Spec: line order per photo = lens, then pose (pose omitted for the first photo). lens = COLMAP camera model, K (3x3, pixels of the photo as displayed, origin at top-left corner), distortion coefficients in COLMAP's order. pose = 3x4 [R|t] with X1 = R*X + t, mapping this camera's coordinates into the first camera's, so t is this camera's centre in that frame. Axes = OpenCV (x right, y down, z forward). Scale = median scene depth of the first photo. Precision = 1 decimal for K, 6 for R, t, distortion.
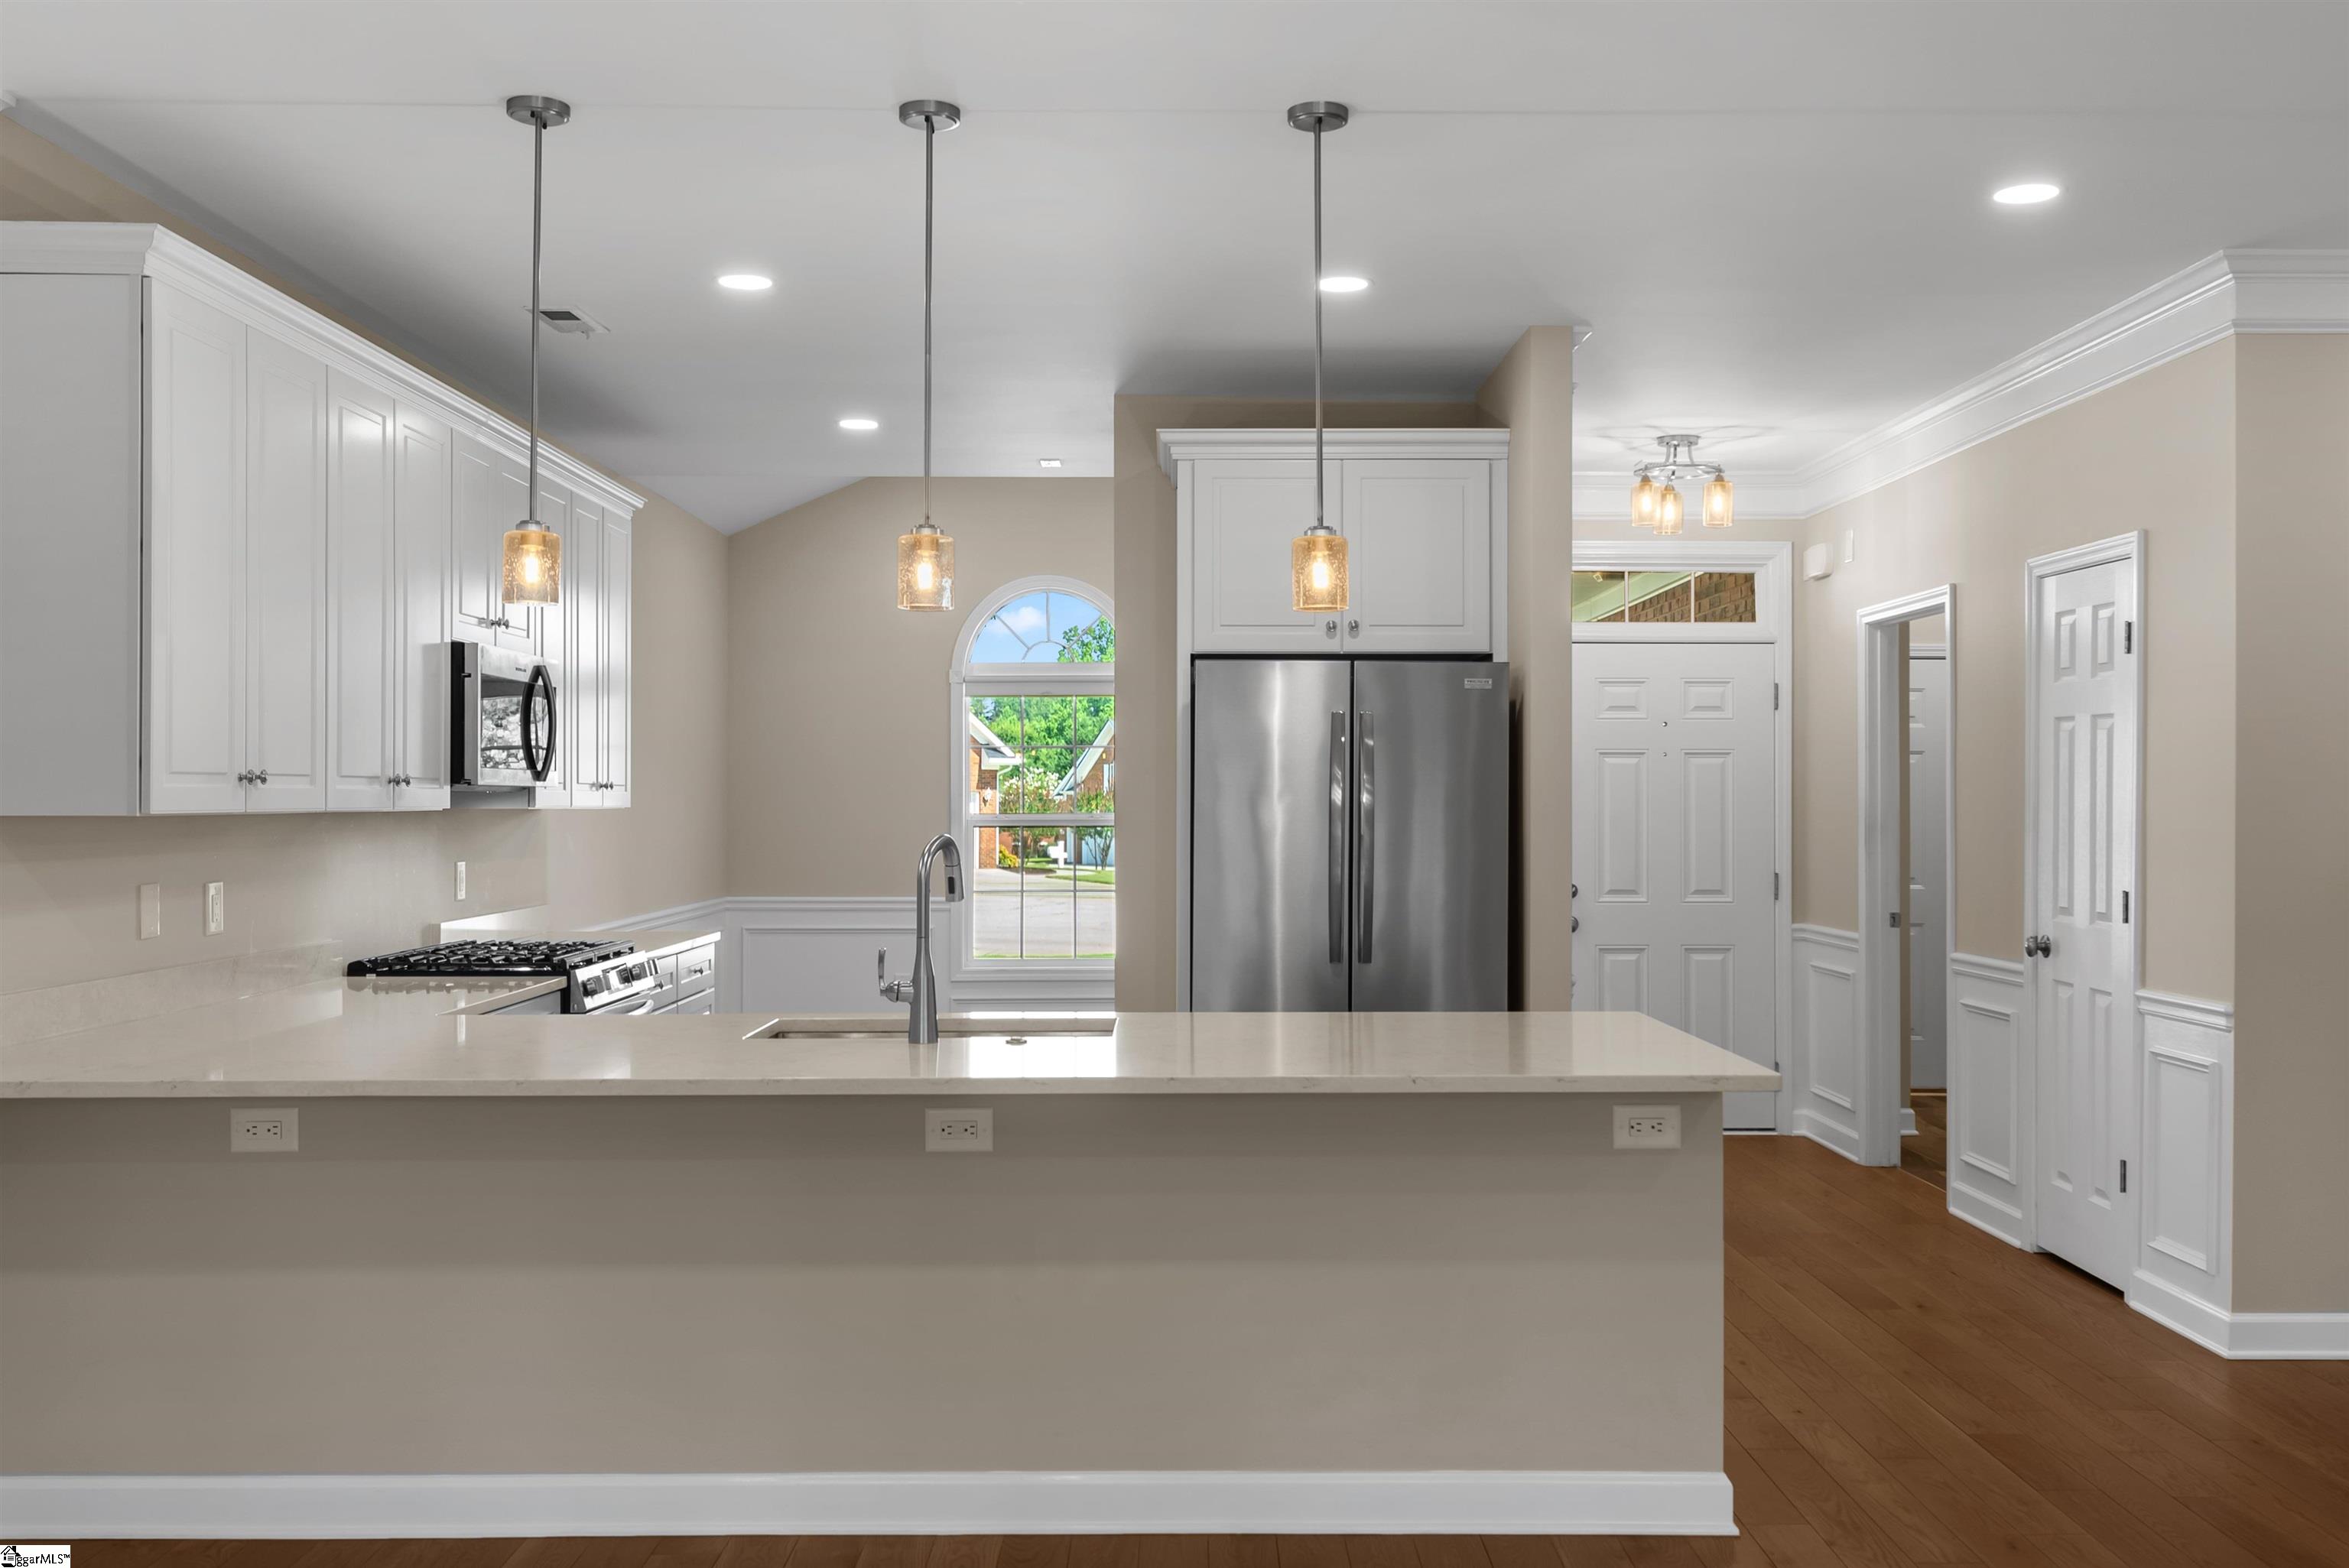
lens RADIAL K [[2077.4, 0, 1188.3], [0, 2077.4, 787.0], [0, 0, 1]] dist [-0.004322, 0.000138]
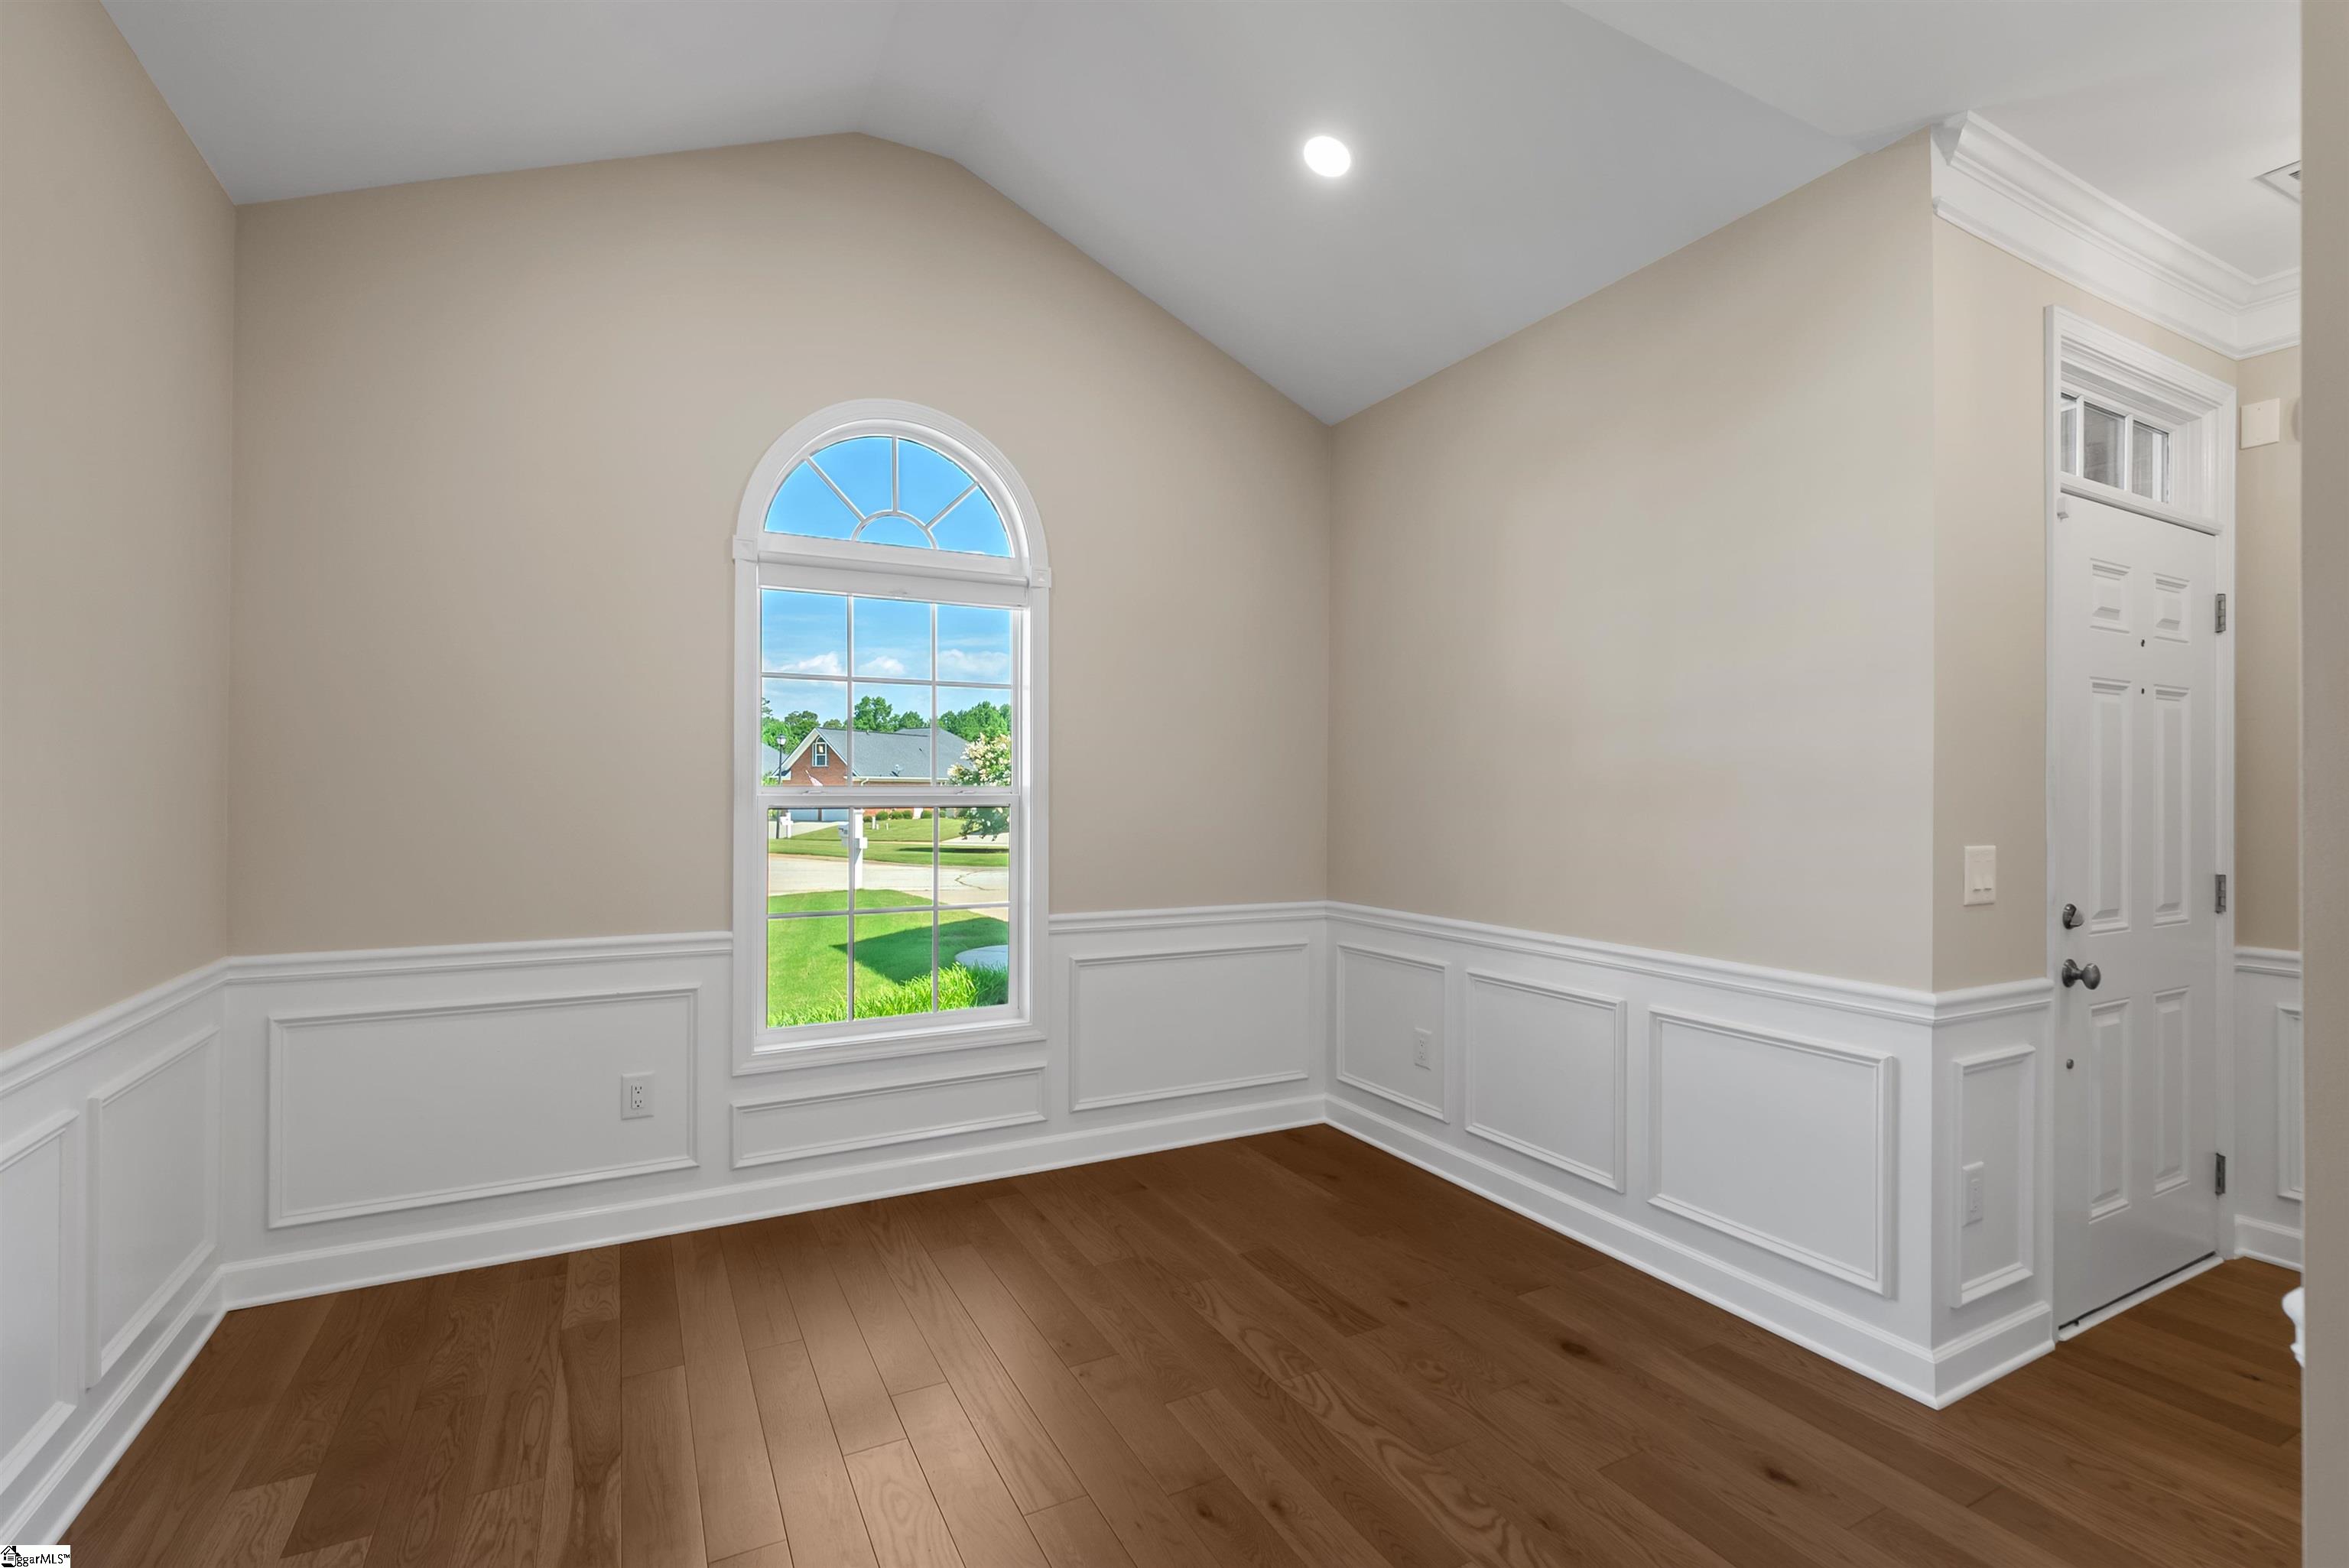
lens RADIAL K [[1051.6, 0, 1182.2], [0, 1051.6, 784.3], [0, 0, 1]] dist [-0.002416, 0.000767]
pose [[0.886649, 0.002941, 0.462434, -0.236777], [-0.004128, 0.999990, 0.001555, 0.018728], [-0.462425, -0.003288, 0.886652, 1.164350]]
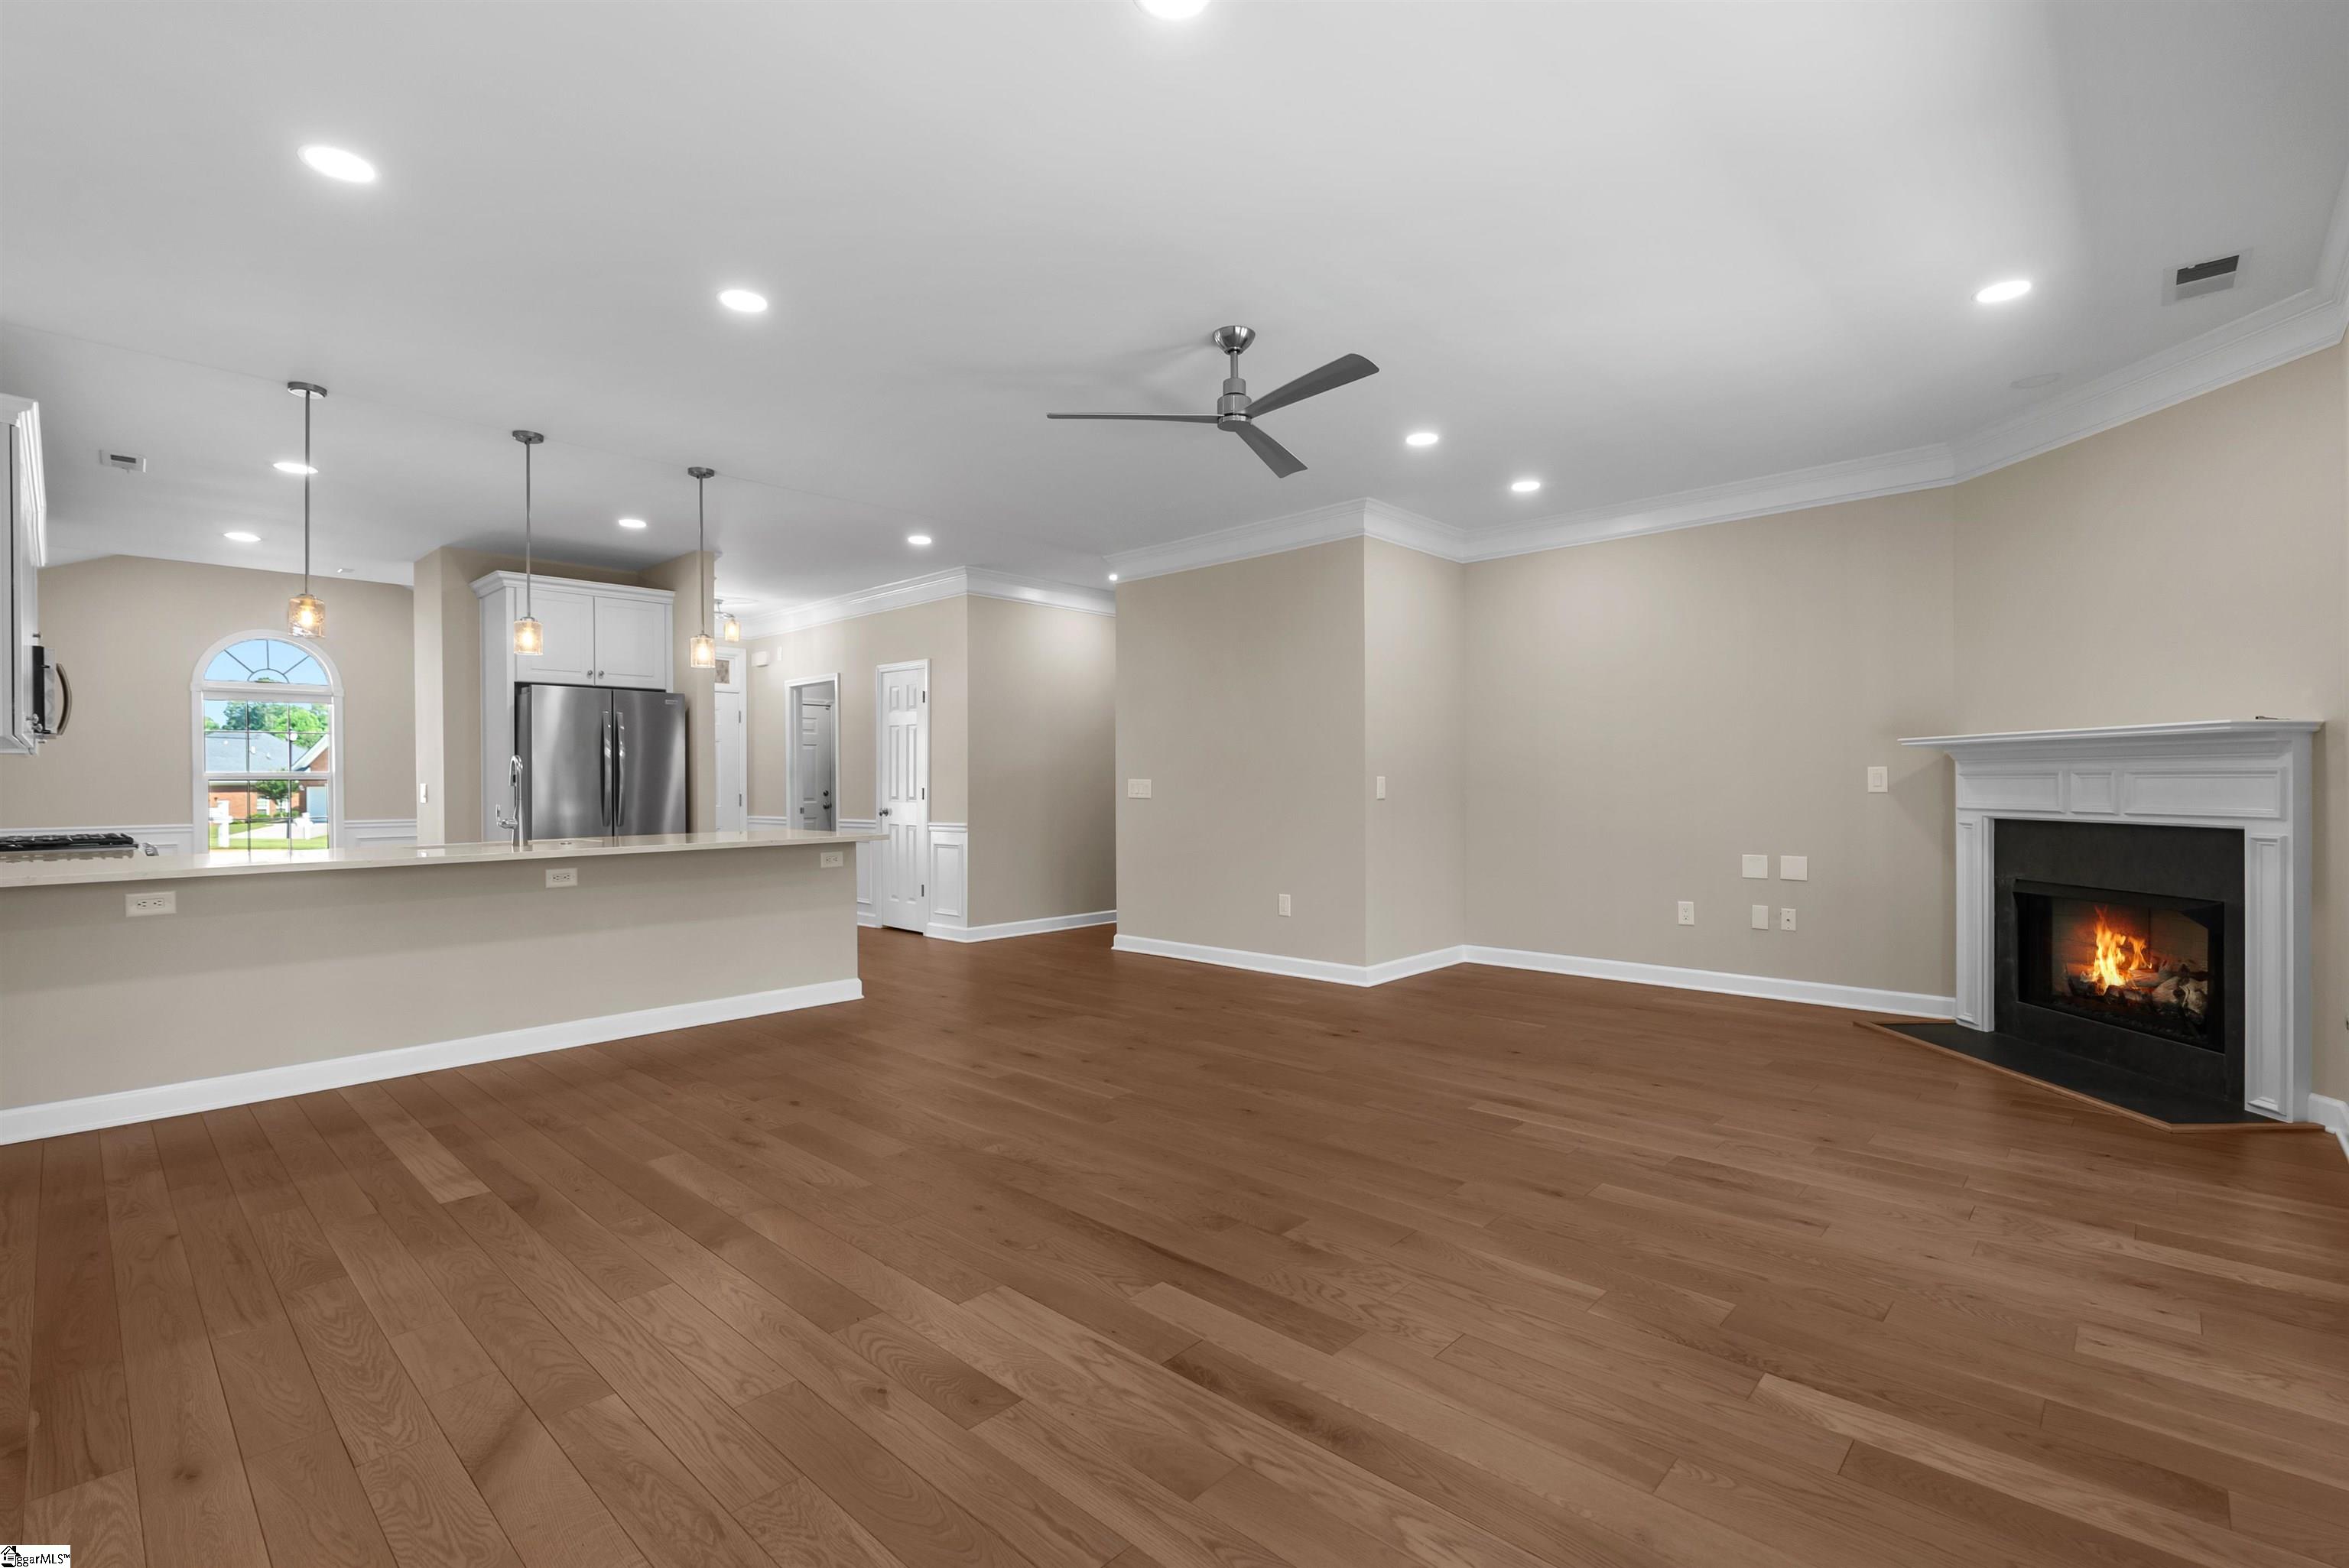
lens RADIAL K [[1051.6, 0, 1182.2], [0, 1051.6, 784.3], [0, 0, 1]] dist [-0.002416, 0.000767]
pose [[0.687322, -0.007234, 0.726317, -0.303805], [0.003248, 0.999971, 0.006885, 0.033325], [-0.726345, -0.002373, 0.687326, -0.201618]]
